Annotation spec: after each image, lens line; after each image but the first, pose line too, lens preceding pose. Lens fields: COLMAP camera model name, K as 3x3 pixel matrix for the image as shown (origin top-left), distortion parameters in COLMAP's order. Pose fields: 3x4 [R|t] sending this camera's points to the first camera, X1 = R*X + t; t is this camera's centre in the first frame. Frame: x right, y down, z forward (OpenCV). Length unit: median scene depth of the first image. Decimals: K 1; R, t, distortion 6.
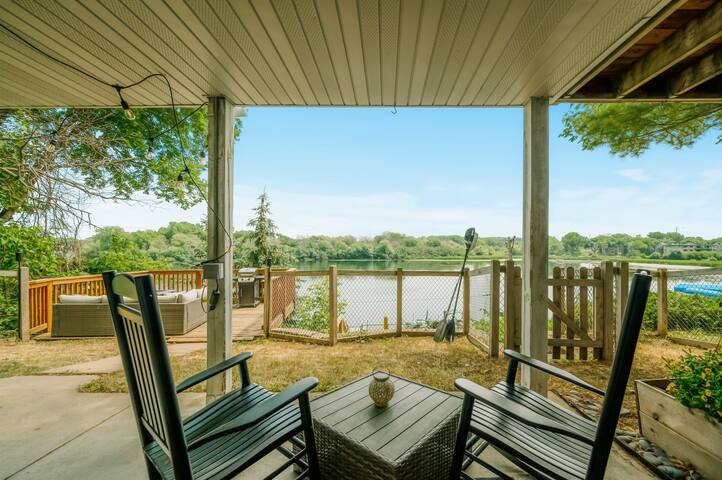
lens RADIAL K [[295.0, 0, 366.5], [0, 295.0, 252.1], [0, 0, 1]] dist [-0.000667, 0.000562]
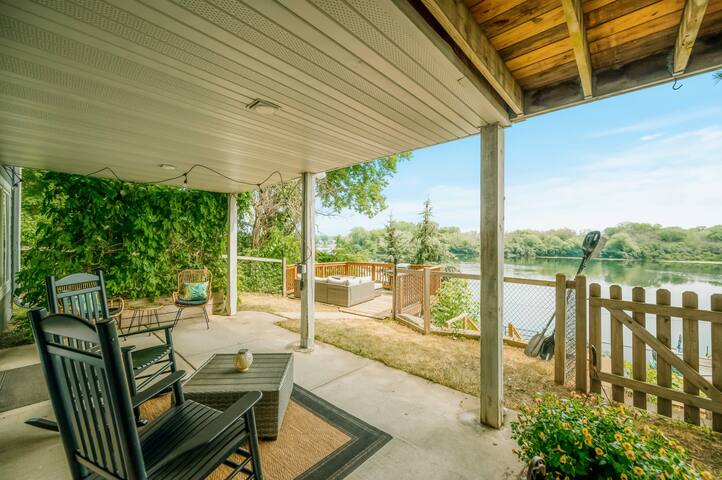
lens RADIAL K [[295.0, 0, 366.9], [0, 295.0, 240.9], [0, 0, 1]] dist [-0.000667, 0.000562]
pose [[0.737098, 0.002724, -0.675780, 0.314541], [-0.010091, 0.999925, -0.006975, -0.030913], [0.675710, 0.011960, 0.737070, -0.021770]]
